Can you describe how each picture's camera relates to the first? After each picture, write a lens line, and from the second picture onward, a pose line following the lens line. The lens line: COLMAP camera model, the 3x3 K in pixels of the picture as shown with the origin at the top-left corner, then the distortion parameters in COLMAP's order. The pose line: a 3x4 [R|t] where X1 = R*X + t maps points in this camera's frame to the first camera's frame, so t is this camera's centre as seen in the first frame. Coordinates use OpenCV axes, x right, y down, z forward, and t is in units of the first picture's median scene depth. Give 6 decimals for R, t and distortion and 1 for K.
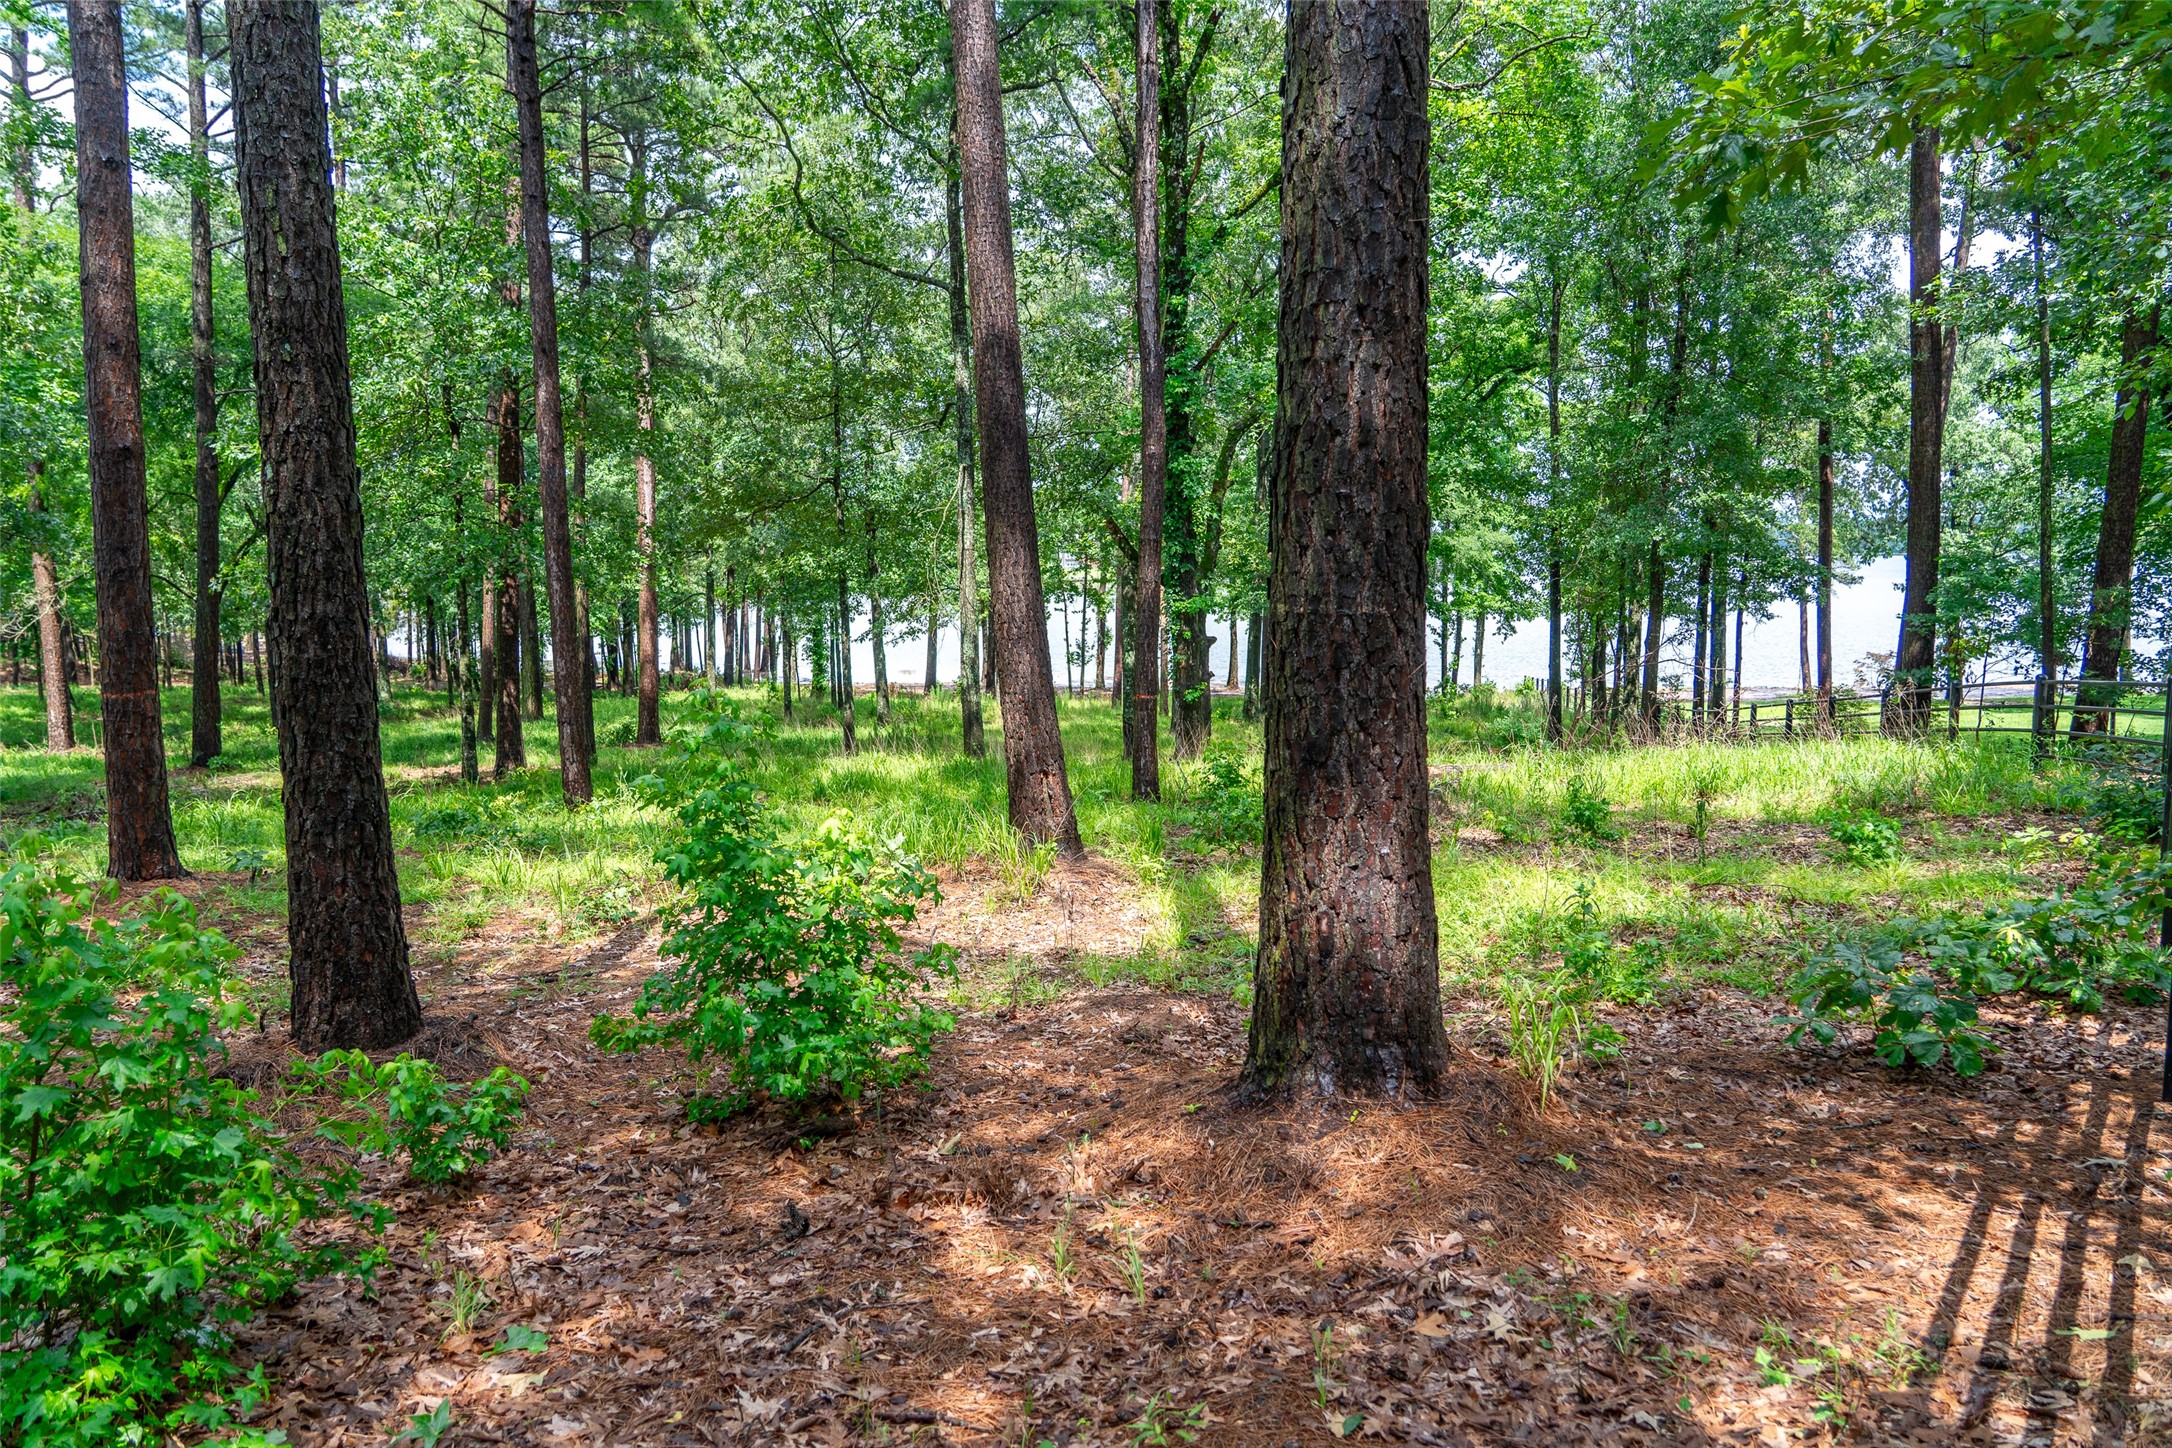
lens RADIAL K [[1462.5, 0, 1091.5], [0, 1462.5, 739.3], [0, 0, 1]] dist [-0.014253, 0.007702]
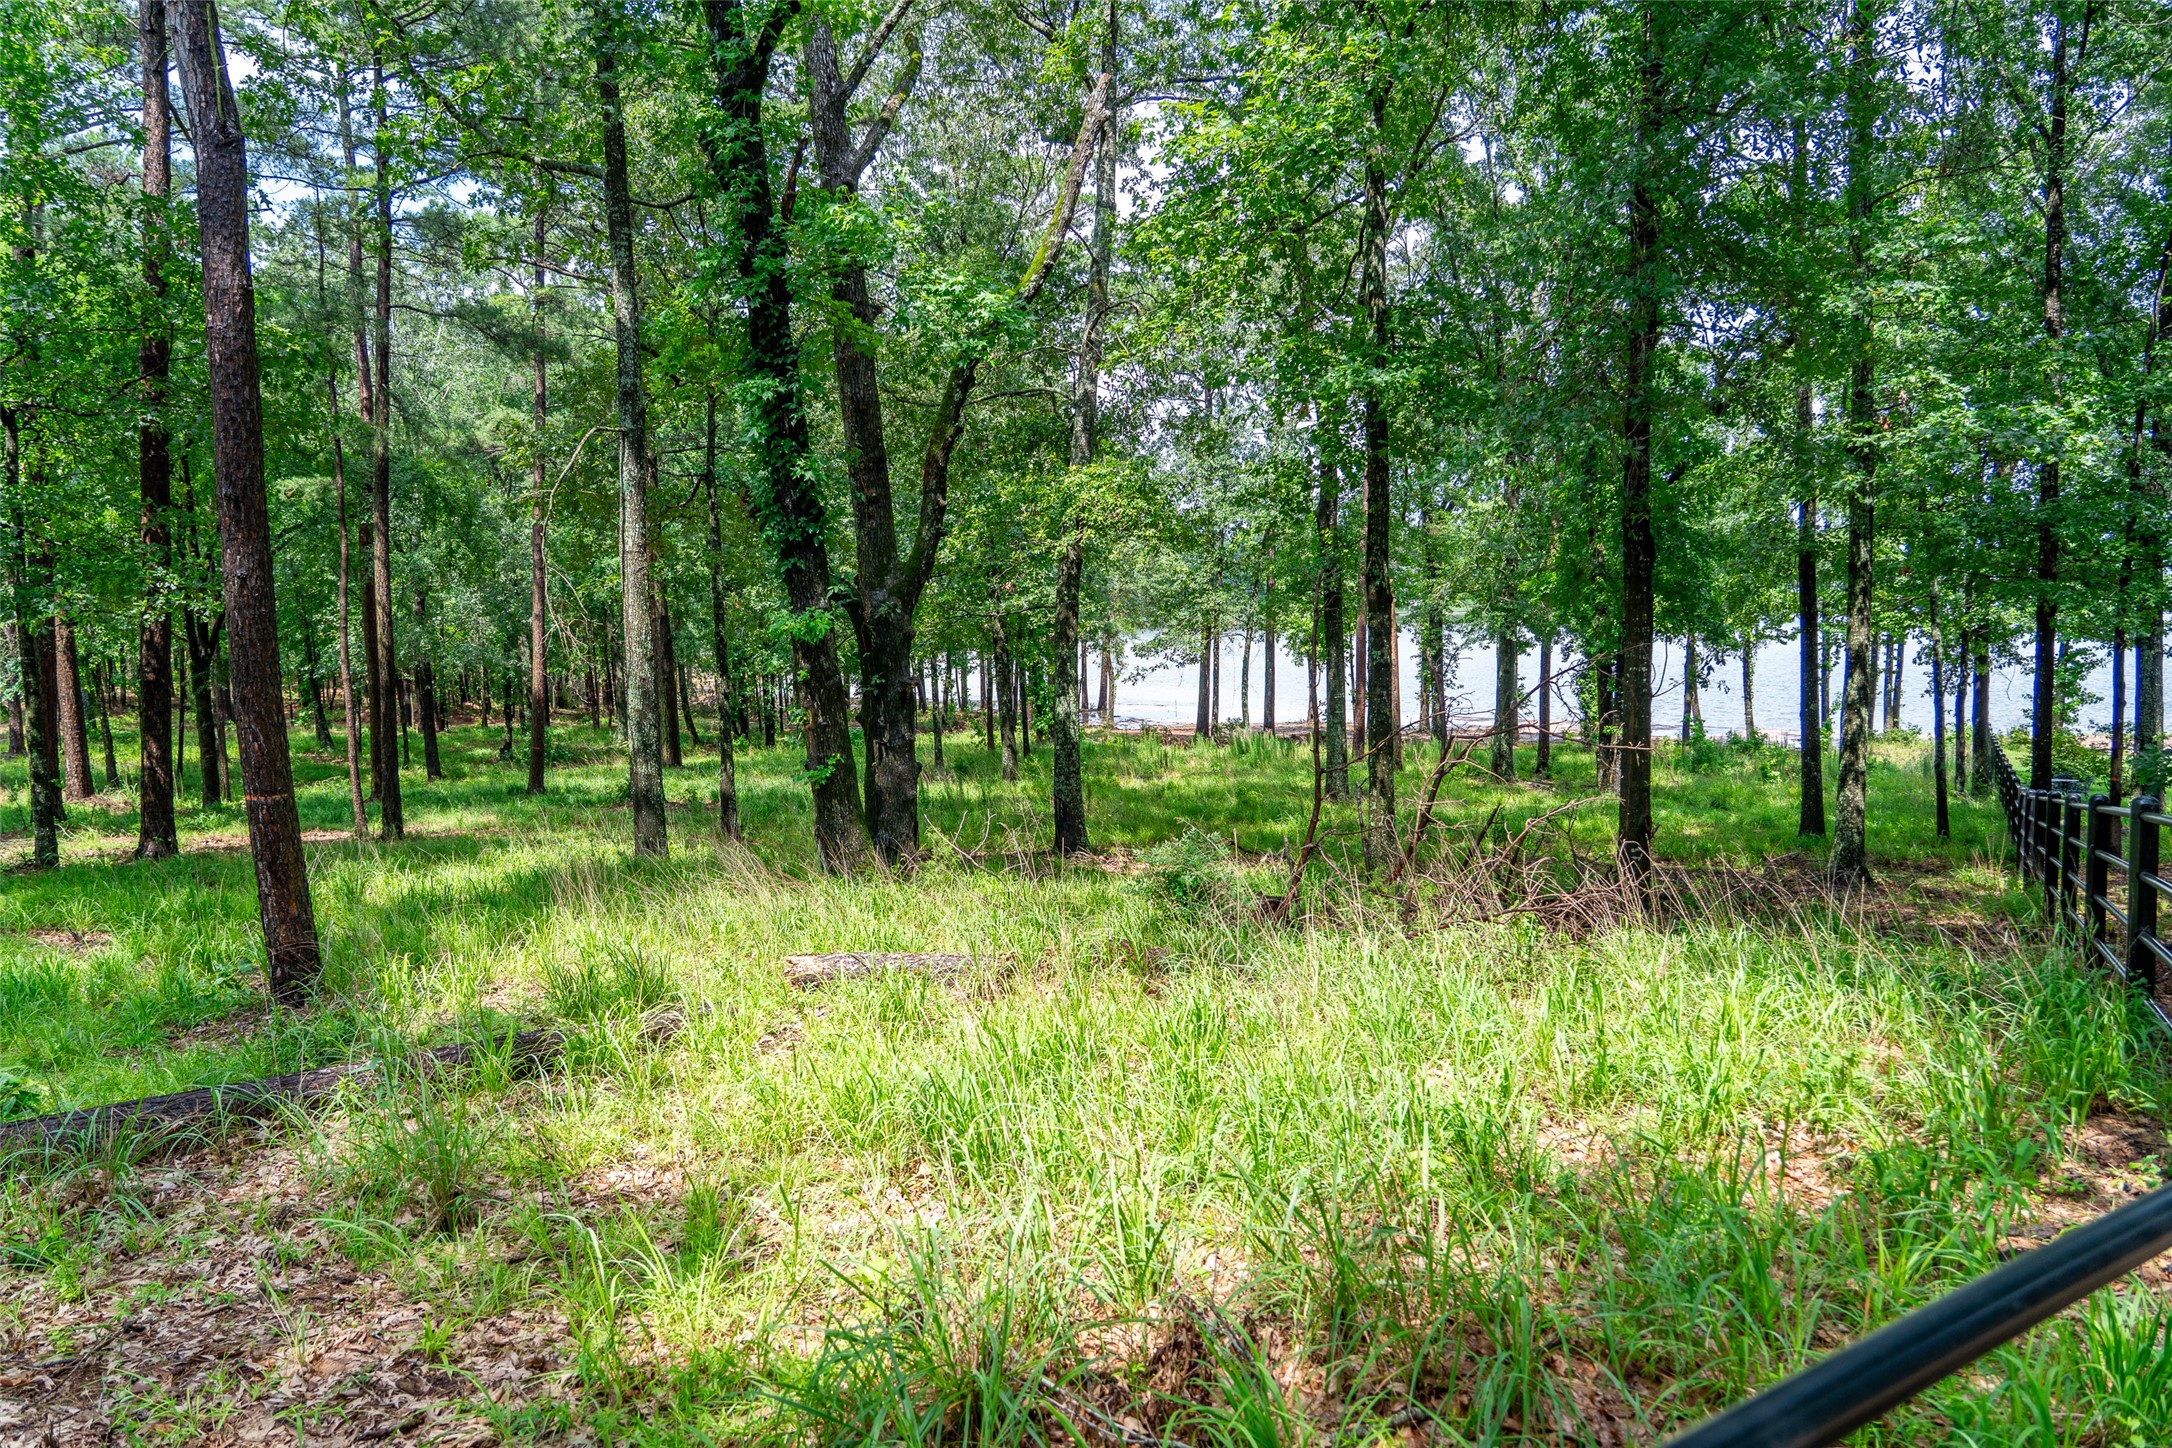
lens RADIAL K [[1462.5, 0, 1095.4], [0, 1462.5, 731.9], [0, 0, 1]] dist [-0.014253, 0.007702]
pose [[0.946264, 0.004014, -0.323369, 0.222463], [-0.013281, 0.999562, -0.026455, -0.020274], [0.323121, 0.029328, 0.945903, 0.277467]]
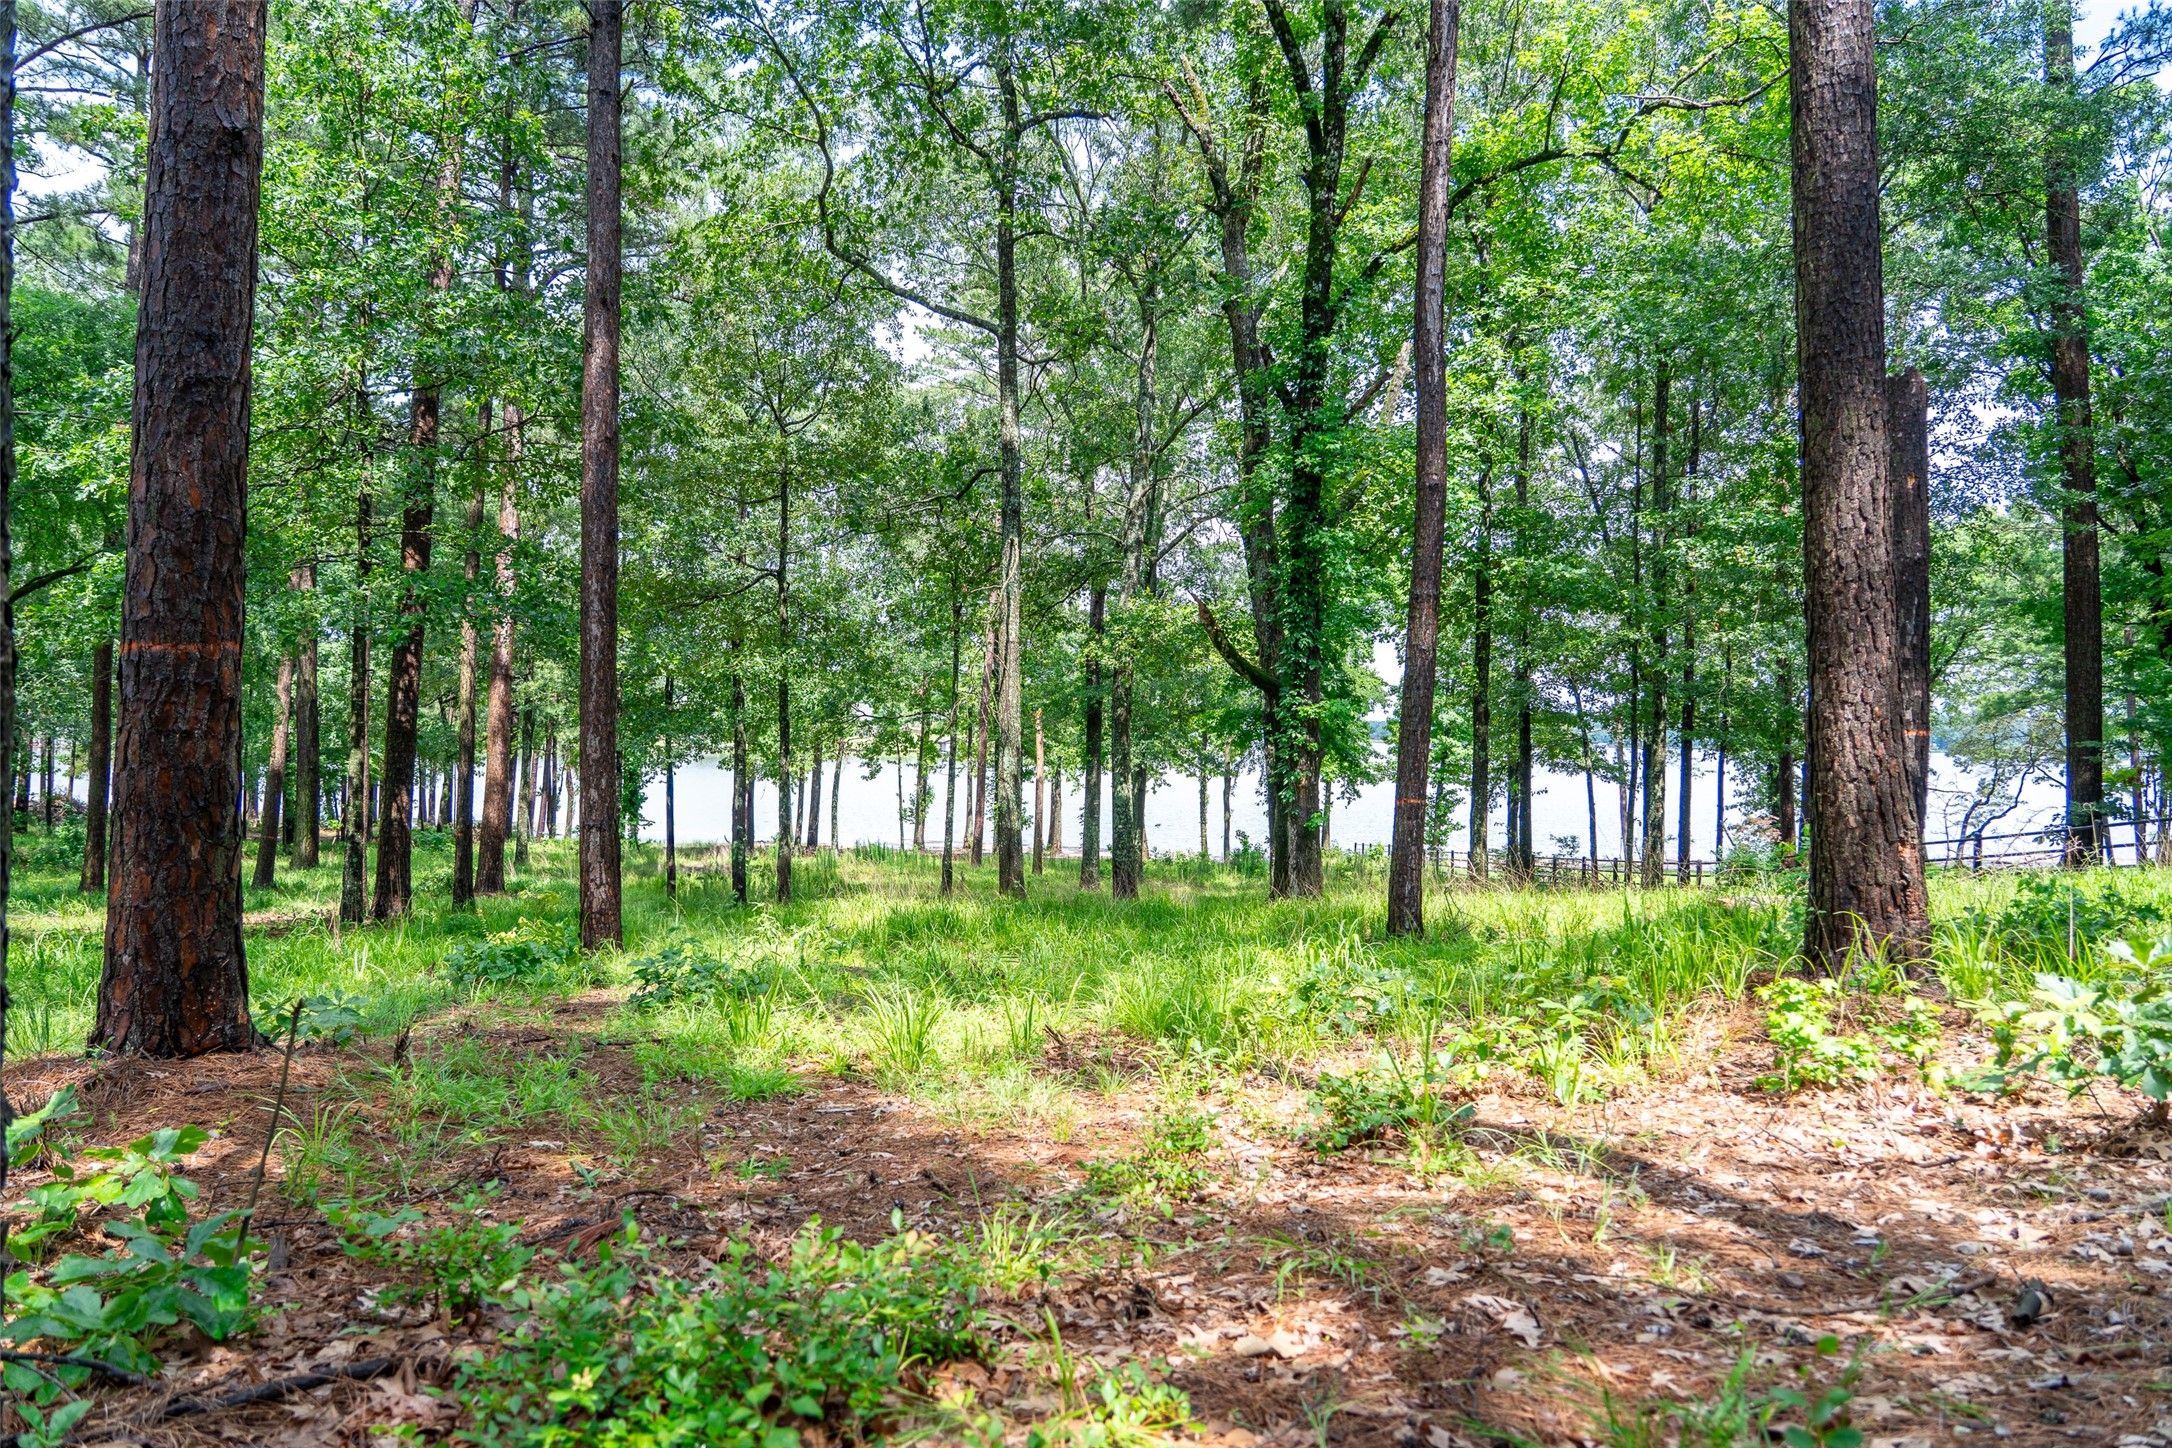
lens RADIAL K [[1462.5, 0, 1090.5], [0, 1462.5, 738.8], [0, 0, 1]] dist [-0.014253, 0.007702]
pose [[0.983882, 0.026705, 0.176815, -0.120273], [-0.005382, 0.992761, -0.119989, 0.013901], [-0.178739, 0.117103, 0.976903, 0.130992]]
